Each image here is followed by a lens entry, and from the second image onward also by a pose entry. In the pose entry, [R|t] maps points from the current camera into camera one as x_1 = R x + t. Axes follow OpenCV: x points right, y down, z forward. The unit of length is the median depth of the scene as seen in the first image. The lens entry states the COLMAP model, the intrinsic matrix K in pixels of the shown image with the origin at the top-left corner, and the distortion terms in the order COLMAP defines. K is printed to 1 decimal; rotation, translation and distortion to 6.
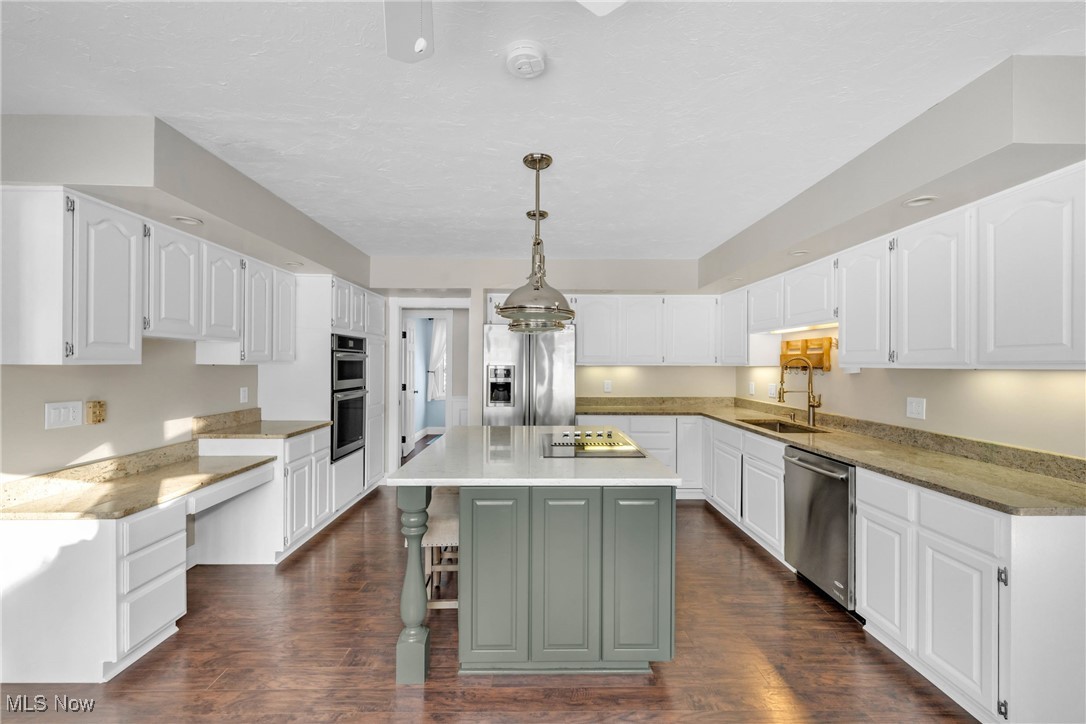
lens RADIAL K [[443.7, 0, 543.5], [0, 443.7, 363.6], [0, 0, 1]] dist [-0.001042, -0.000193]
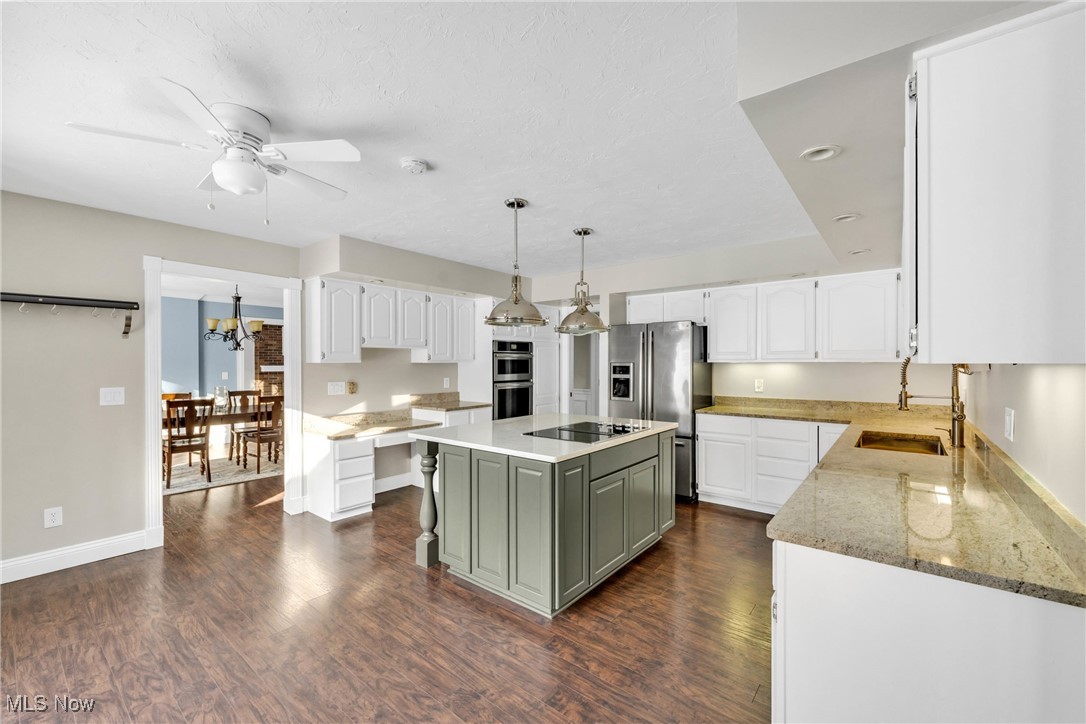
lens RADIAL K [[449.5, 0, 543.0], [0, 449.5, 362.0], [0, 0, 1]] dist [0.030135, -0.000020]
pose [[0.767086, -0.005575, -0.641520, 0.657143], [0.005064, 0.999984, -0.002635, 0.005835], [0.641524, -0.001227, 0.767102, 0.031493]]
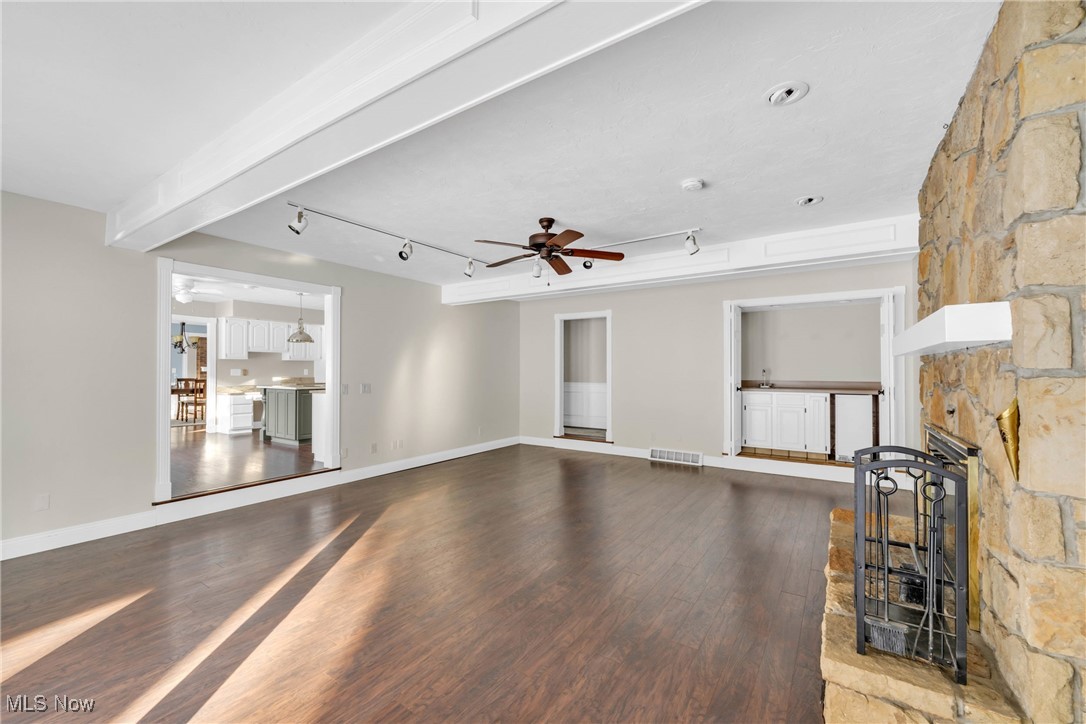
lens RADIAL K [[443.7, 0, 543.5], [0, 443.7, 363.6], [0, 0, 1]] dist [-0.001042, -0.000193]
pose [[0.822702, -0.013182, -0.568321, 2.378837], [0.004820, 0.999857, -0.016214, 0.080489], [0.568453, 0.010600, 0.822647, -0.468845]]
